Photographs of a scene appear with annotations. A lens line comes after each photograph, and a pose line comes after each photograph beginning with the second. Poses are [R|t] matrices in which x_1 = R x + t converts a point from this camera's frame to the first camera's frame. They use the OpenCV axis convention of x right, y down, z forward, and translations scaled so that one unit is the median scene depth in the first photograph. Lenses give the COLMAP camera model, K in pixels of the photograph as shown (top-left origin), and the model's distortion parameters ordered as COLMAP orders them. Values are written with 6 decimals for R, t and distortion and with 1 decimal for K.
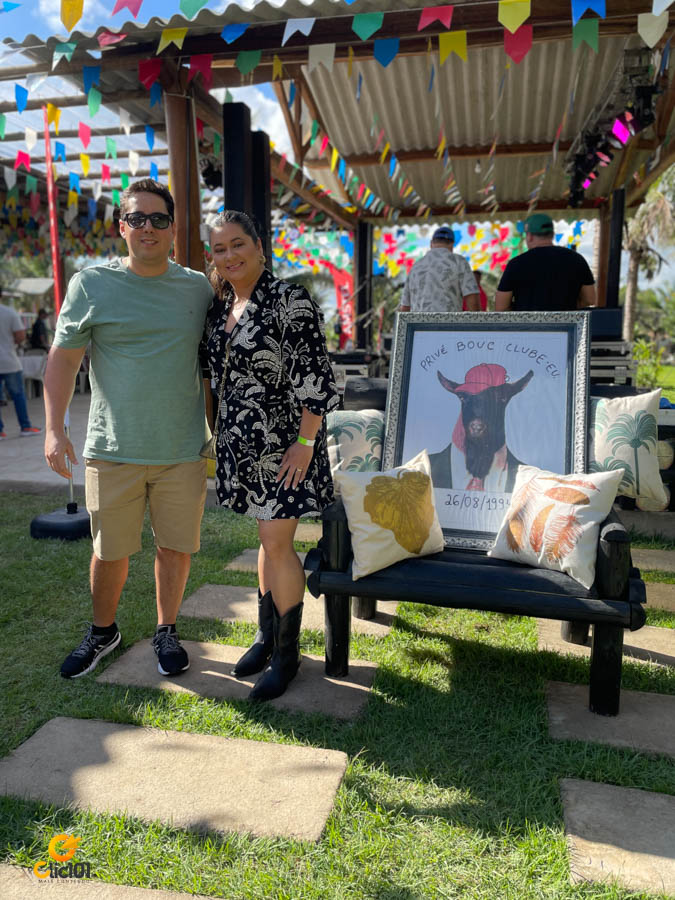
lens RADIAL K [[686.5, 0, 336.2], [0, 686.5, 445.2], [0, 0, 1]] dist [0.088280, -0.111162]
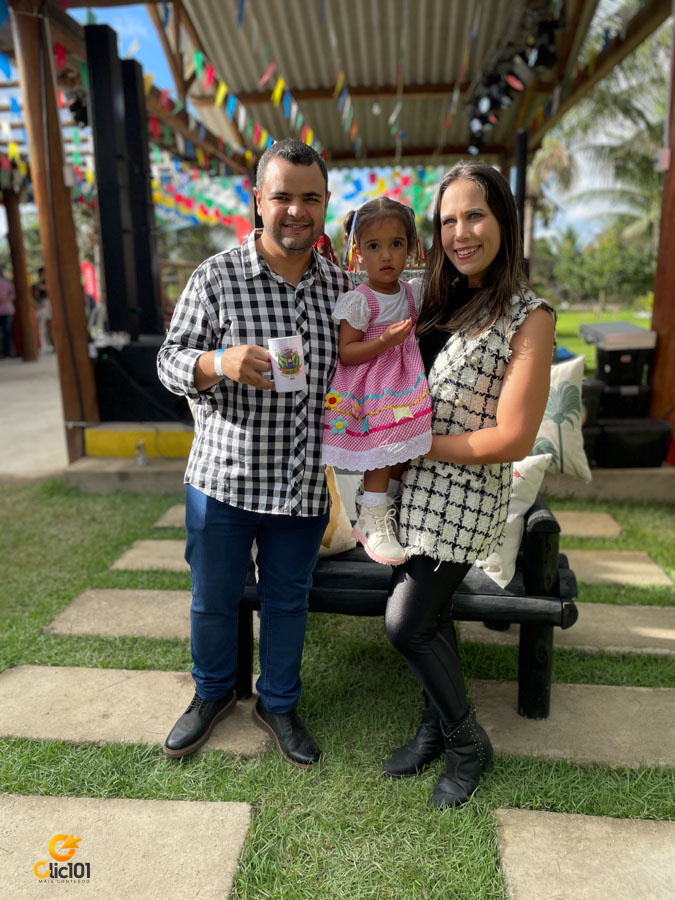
lens RADIAL K [[686.5, 0, 338.2], [0, 686.5, 444.5], [0, 0, 1]] dist [0.088280, -0.111162]
pose [[0.990388, -0.047956, 0.129737, 0.015322], [0.039176, 0.996820, 0.069396, -0.023691], [-0.132652, -0.063646, 0.989117, 0.084265]]
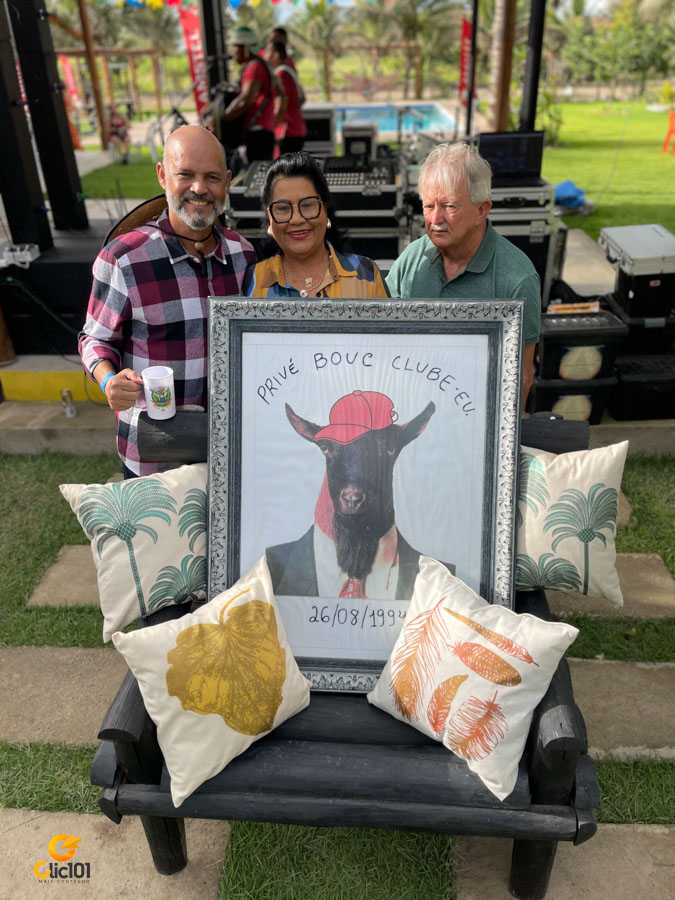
lens RADIAL K [[686.5, 0, 338.1], [0, 686.5, 450.0], [0, 0, 1]] dist [0.088280, -0.111162]
pose [[0.986086, -0.103650, 0.129966, 0.072187], [0.052507, 0.935991, 0.348085, -0.184762], [-0.157726, -0.336417, 0.928410, 0.268978]]
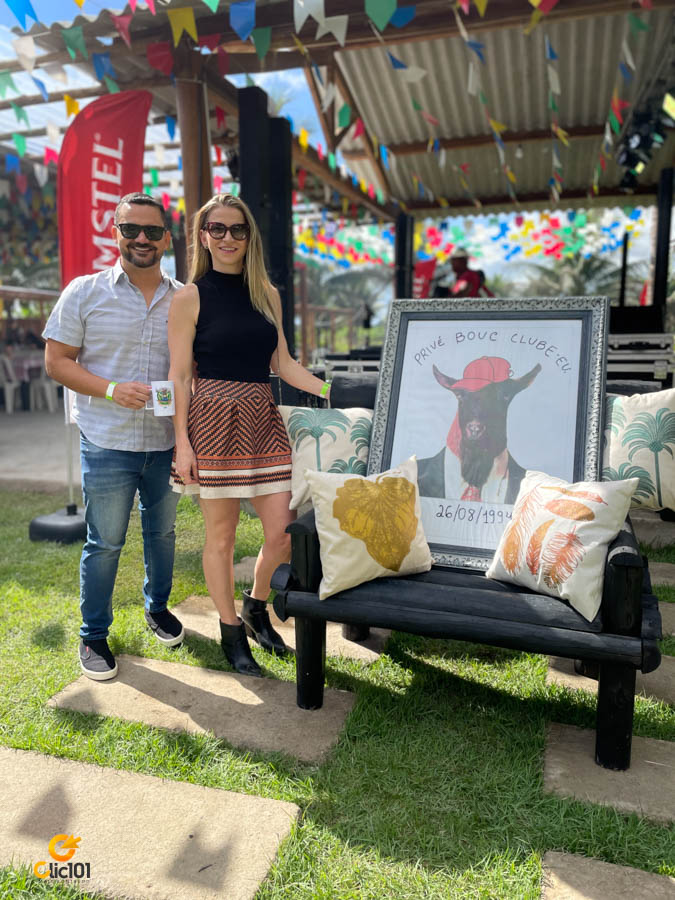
lens RADIAL K [[686.5, 0, 336.1], [0, 686.5, 444.3], [0, 0, 1]] dist [0.088280, -0.111162]
pose [[0.996790, 0.006439, -0.079801, 0.061917], [-0.006353, 0.999979, 0.001323, -0.004077], [0.079808, -0.000811, 0.996810, 0.067984]]
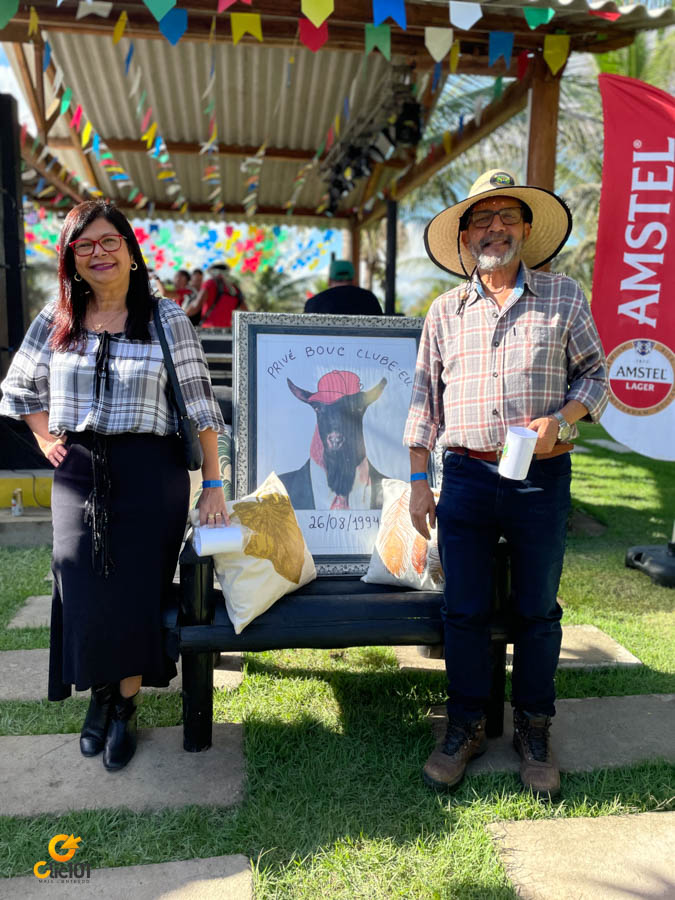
lens RADIAL K [[686.5, 0, 338.9], [0, 686.5, 434.0], [0, 0, 1]] dist [0.088280, -0.111162]
pose [[0.930763, -0.039113, 0.363526, -0.077854], [0.045225, 0.998942, -0.008313, -0.016641], [-0.362816, 0.024178, 0.931547, 0.093631]]
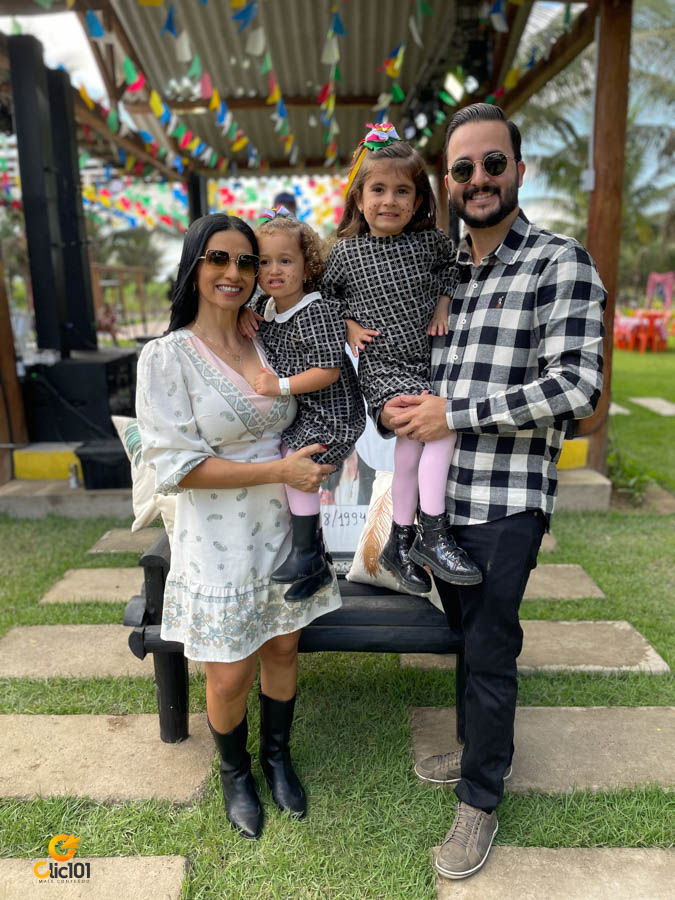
lens RADIAL K [[686.5, 0, 340.4], [0, 686.5, 442.1], [0, 0, 1]] dist [0.088280, -0.111162]
pose [[0.975770, -0.065768, 0.208680, 0.026420], [0.053107, 0.996424, 0.065712, -0.044045], [-0.212255, -0.053037, 0.975774, 0.088483]]
